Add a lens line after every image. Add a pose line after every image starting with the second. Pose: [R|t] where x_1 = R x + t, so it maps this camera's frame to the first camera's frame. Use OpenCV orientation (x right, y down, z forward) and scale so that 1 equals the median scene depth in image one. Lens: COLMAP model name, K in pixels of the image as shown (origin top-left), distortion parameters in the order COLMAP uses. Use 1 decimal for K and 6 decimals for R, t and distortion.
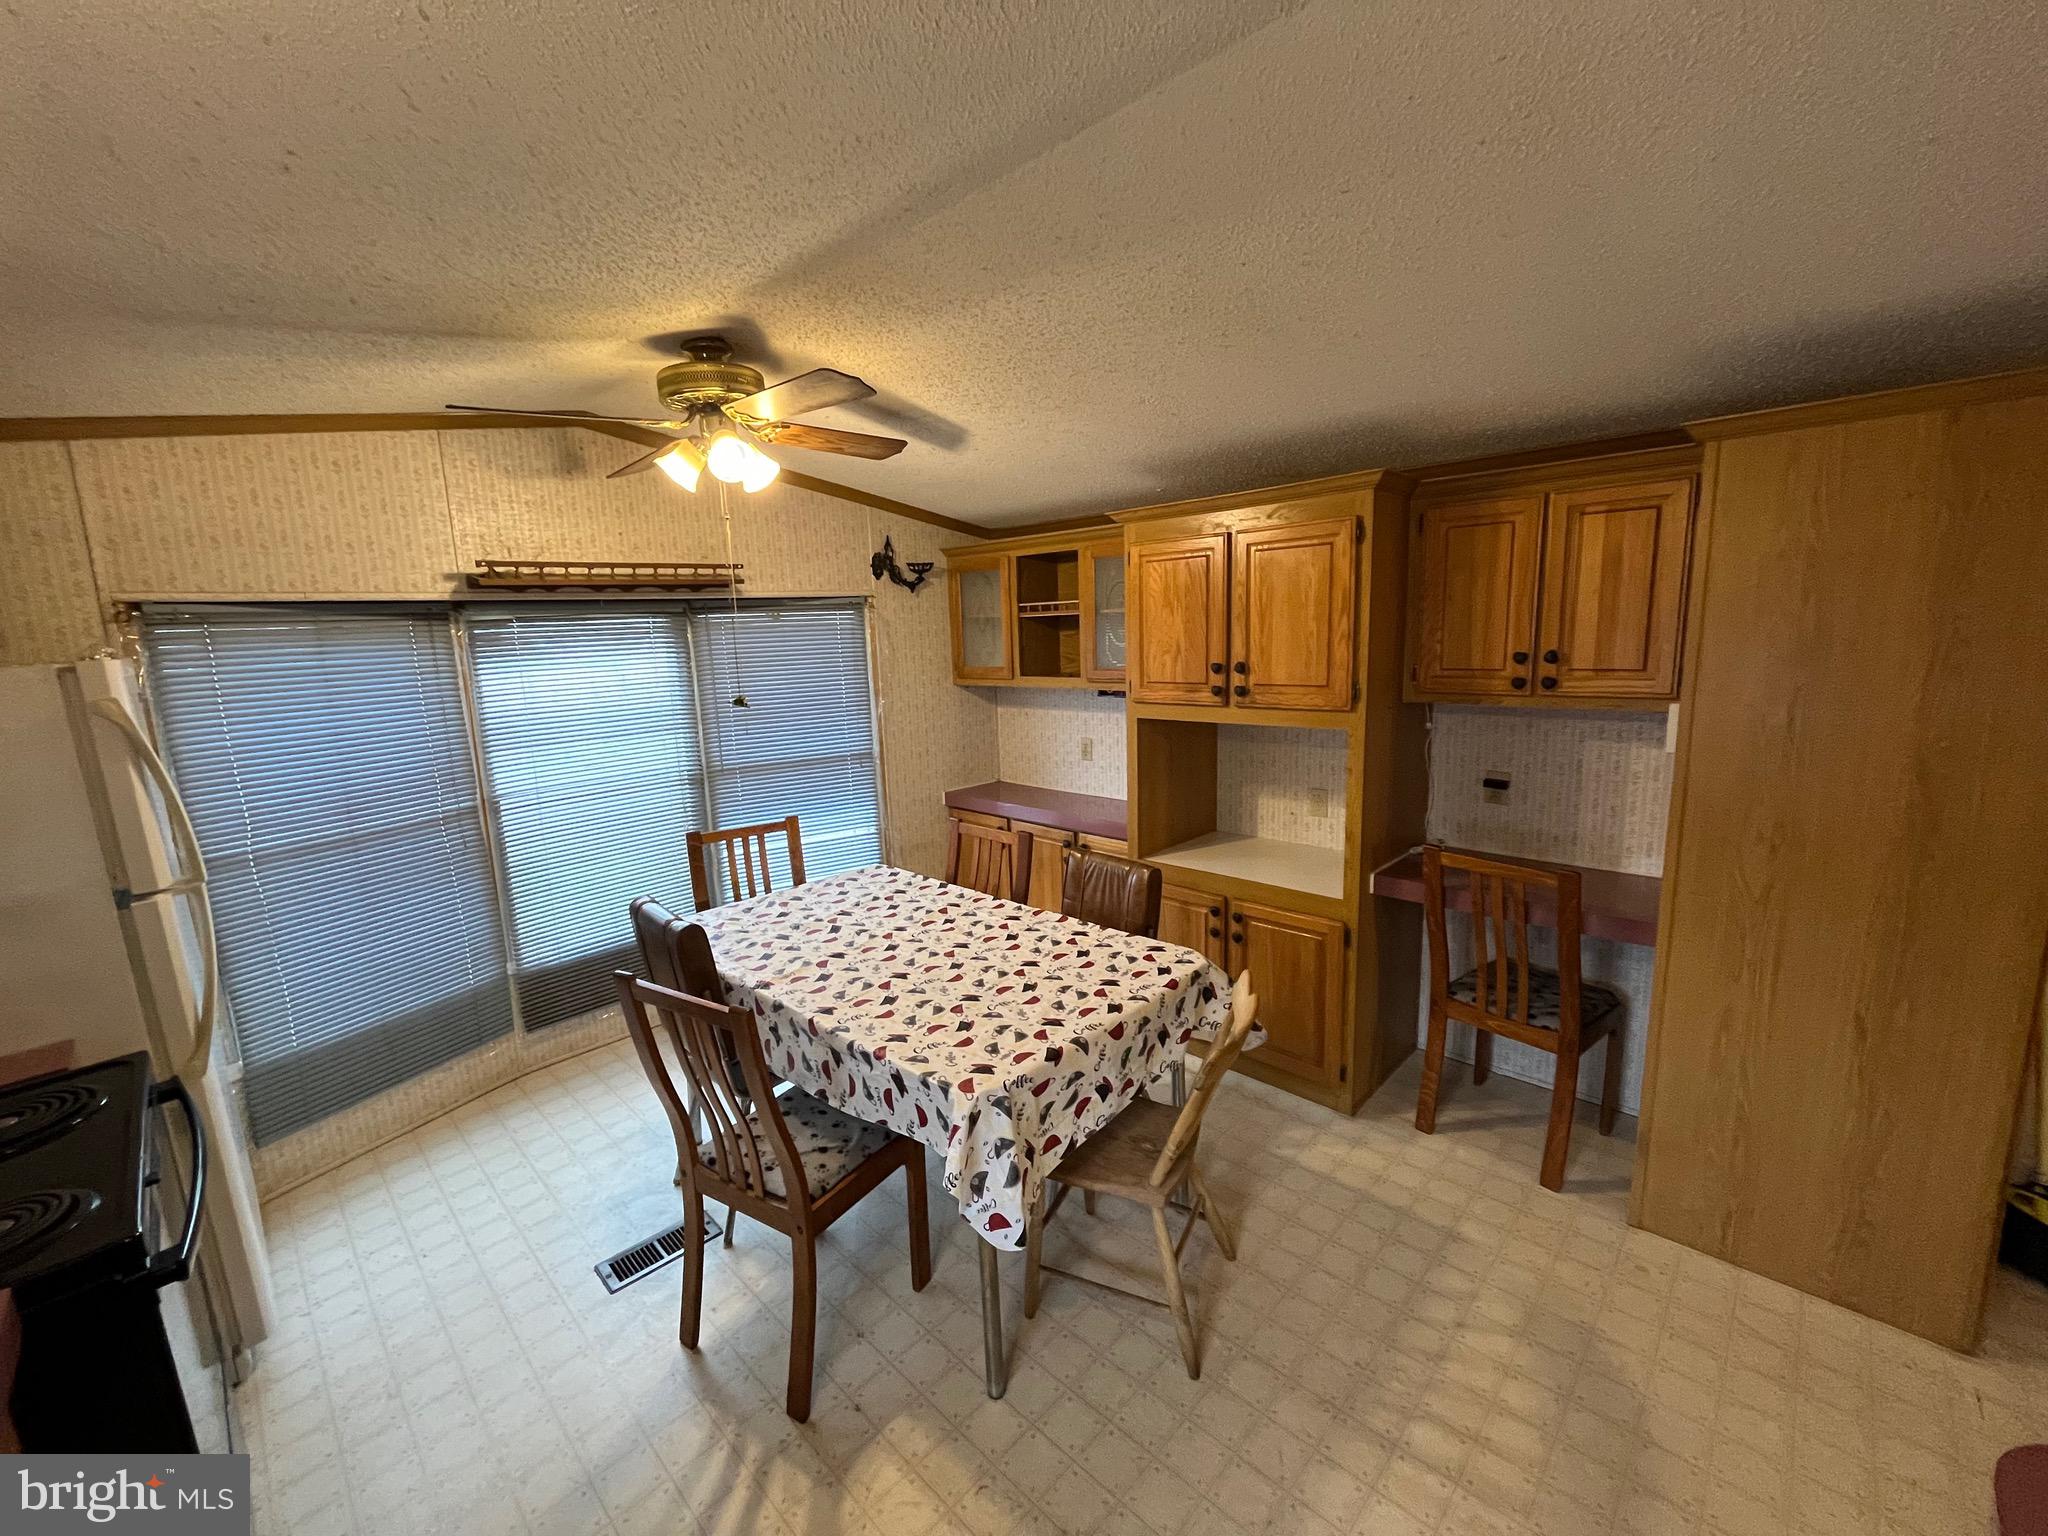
lens RADIAL K [[832.2, 0, 1024.0], [0, 832.2, 768.0], [0, 0, 1]] dist [0.000297, 0.000062]
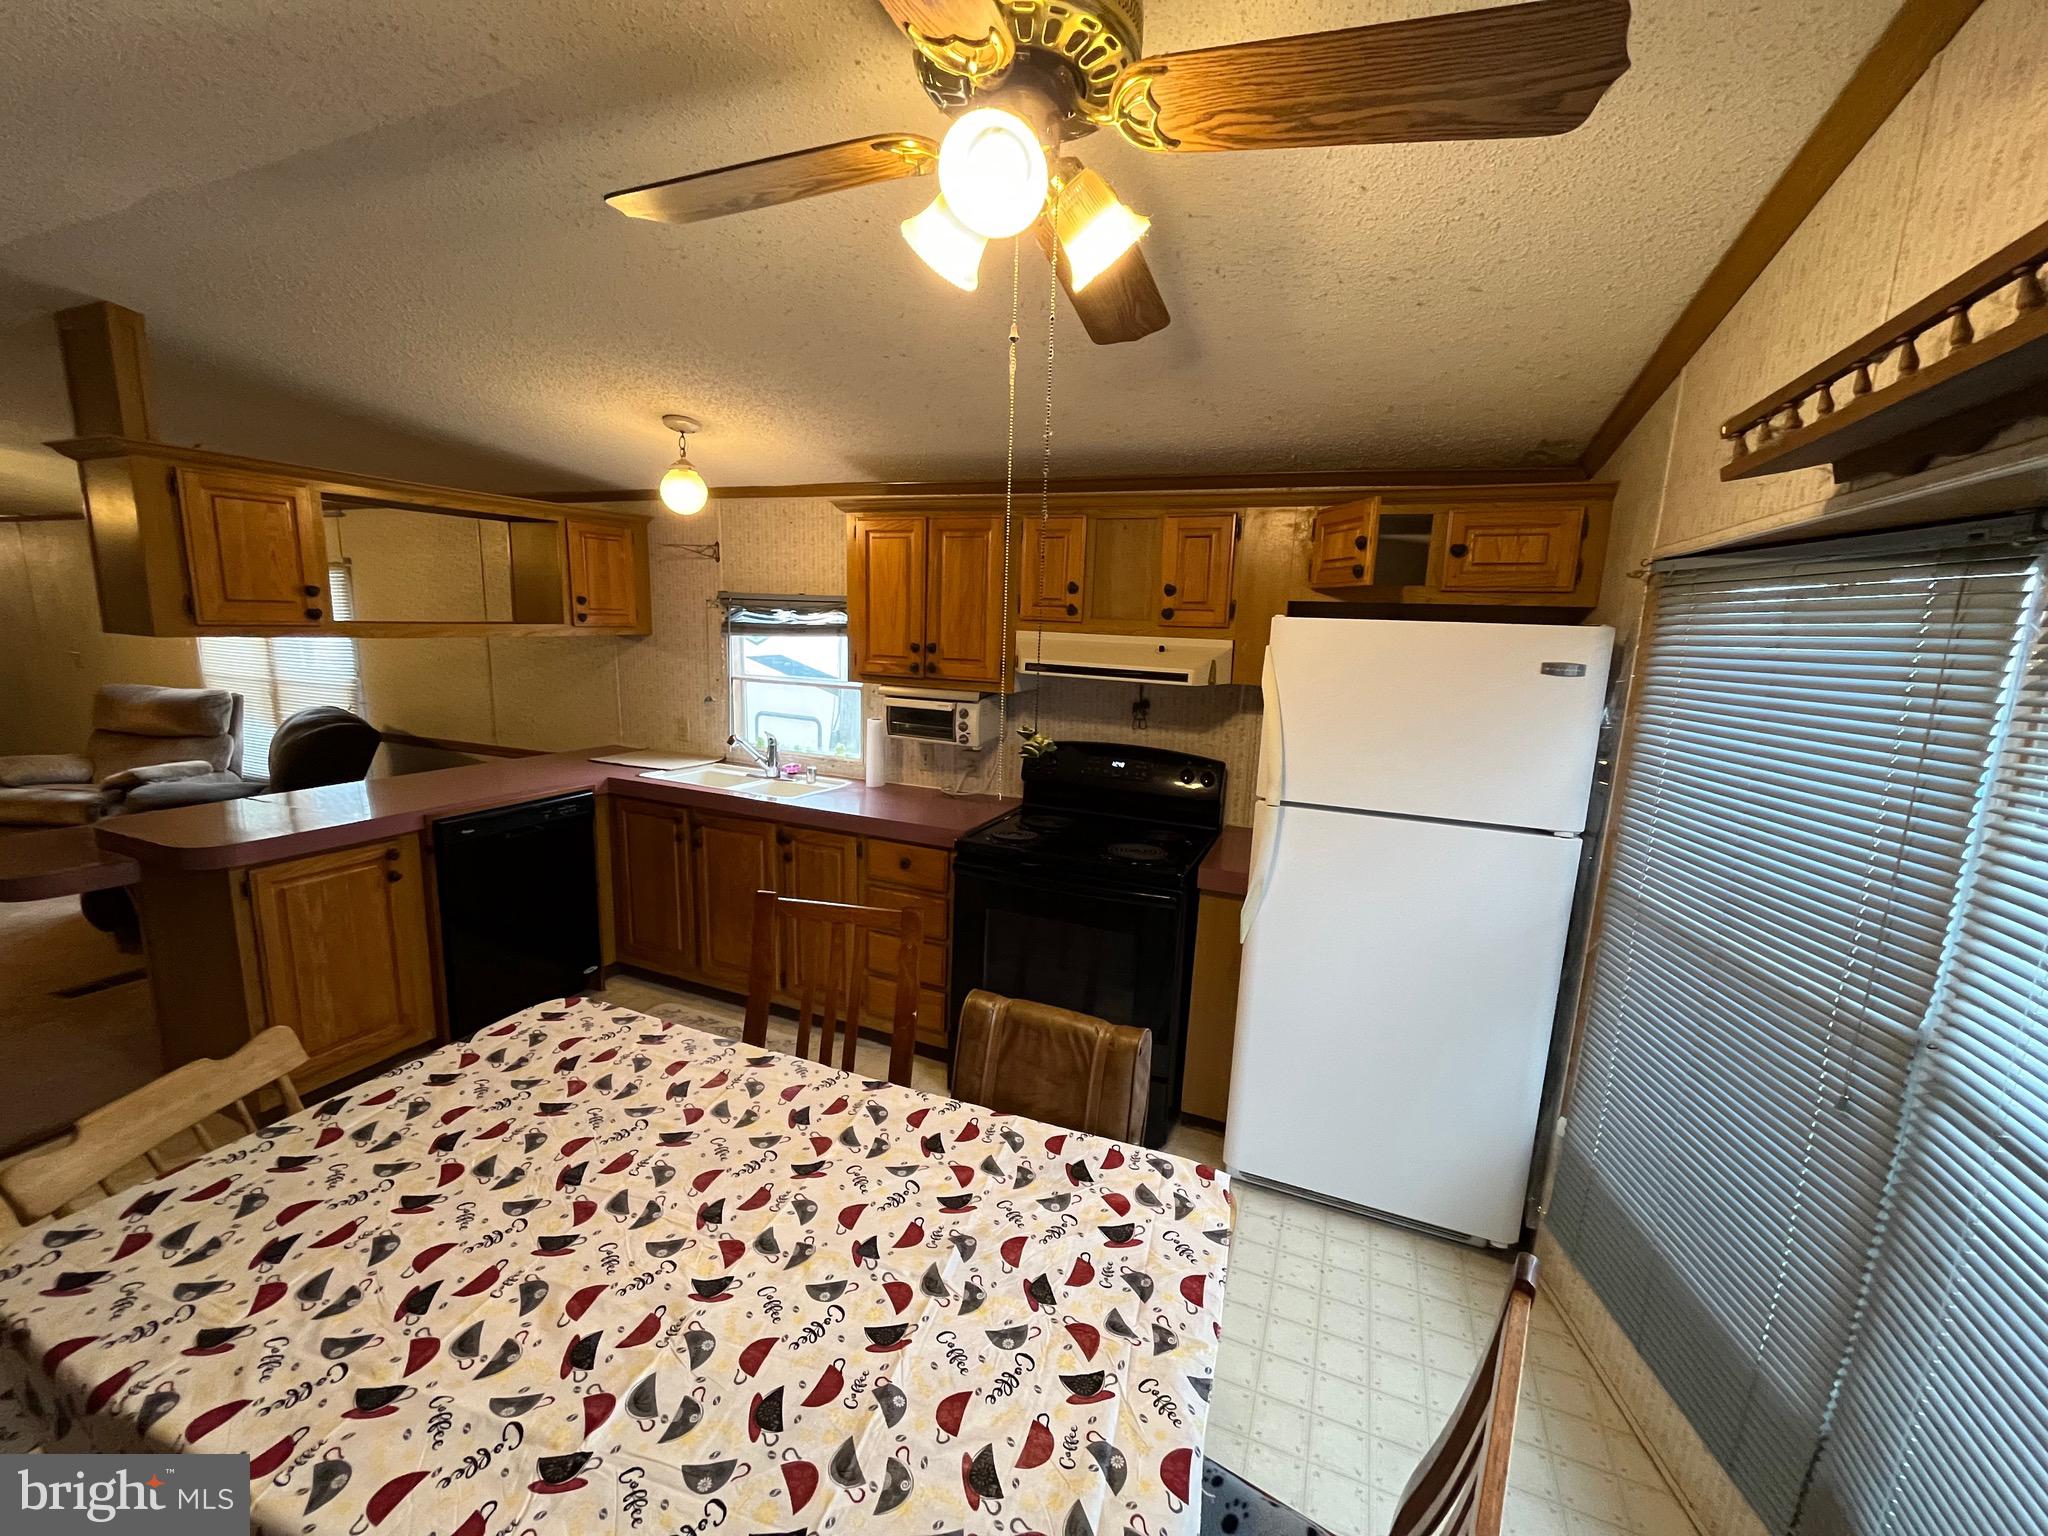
lens RADIAL K [[826.1, 0, 1024.0], [0, 826.1, 768.0], [0, 0, 1]] dist [-0.000415, -0.000039]
pose [[-0.930395, 0.069062, -0.359994, -0.144578], [-0.065046, 0.935399, 0.347559, -0.188663], [0.360741, 0.346783, -0.865799, 1.173489]]
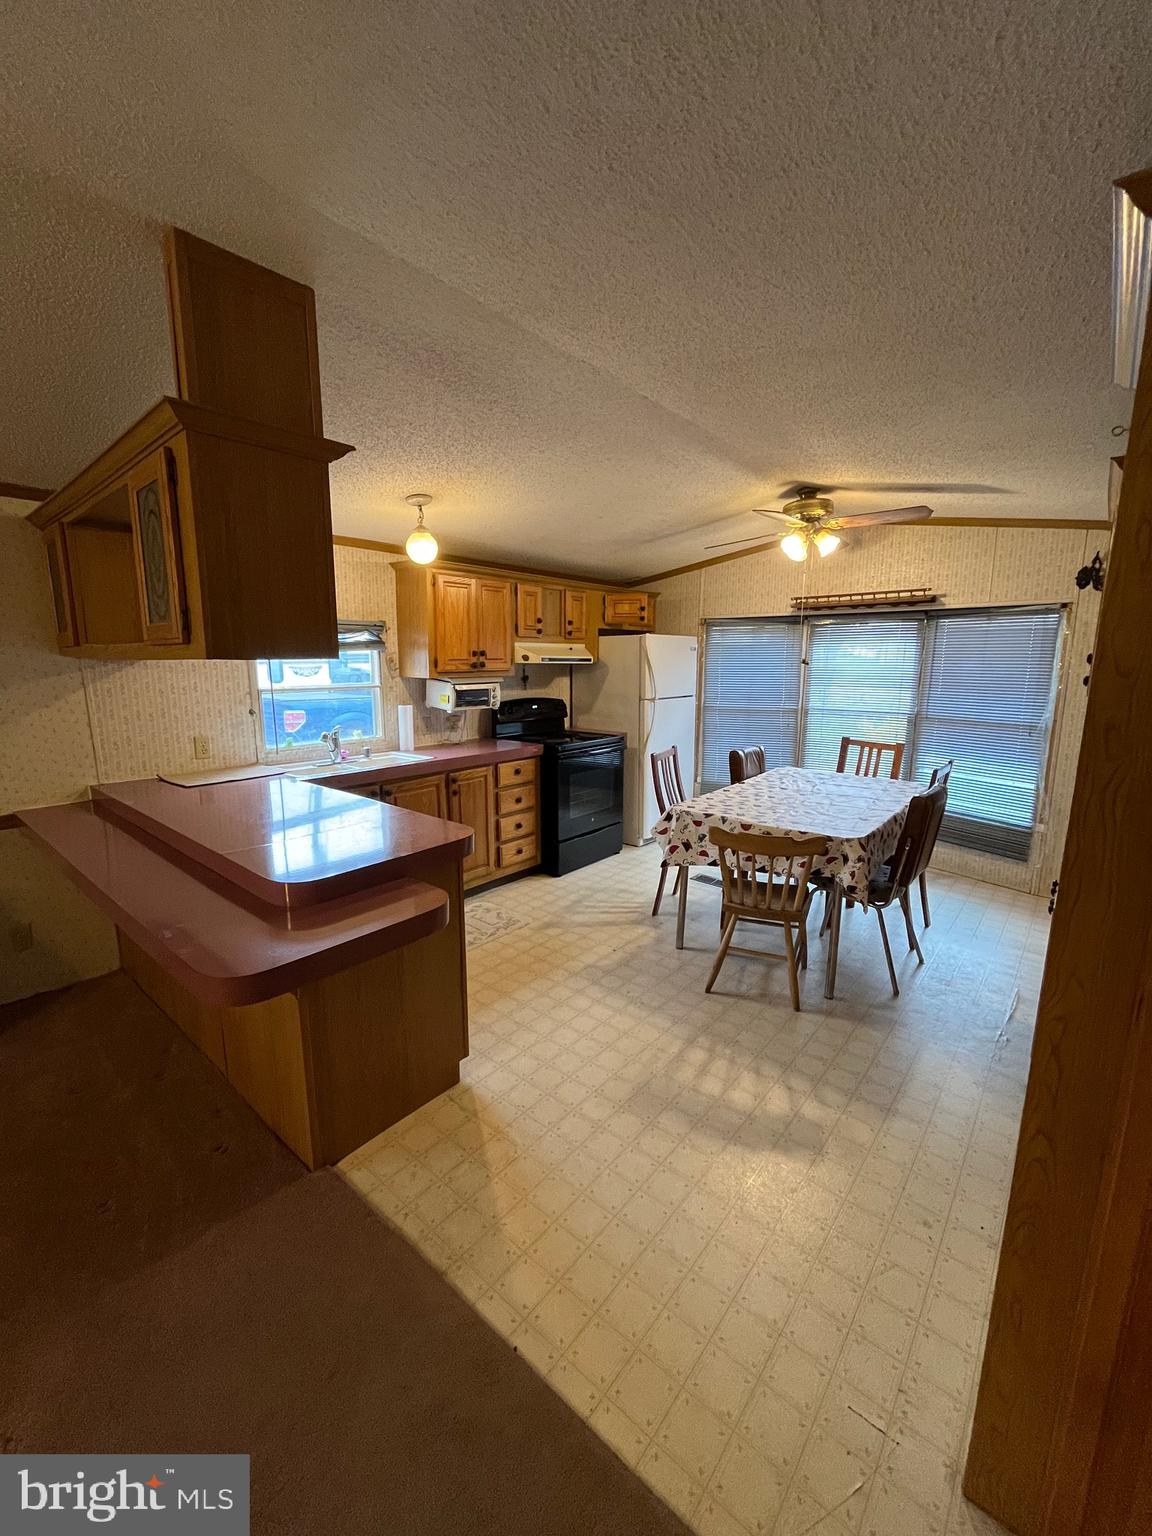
lens RADIAL K [[618.3, 0, 576.0], [0, 618.3, 768.0], [0, 0, 1]] dist [-0.002427, -0.000205]
pose [[0.071947, 0.211261, -0.974778, 0.963982], [-0.178424, 0.964273, 0.195815, -0.020470], [0.981320, 0.159835, 0.107071, 0.277903]]
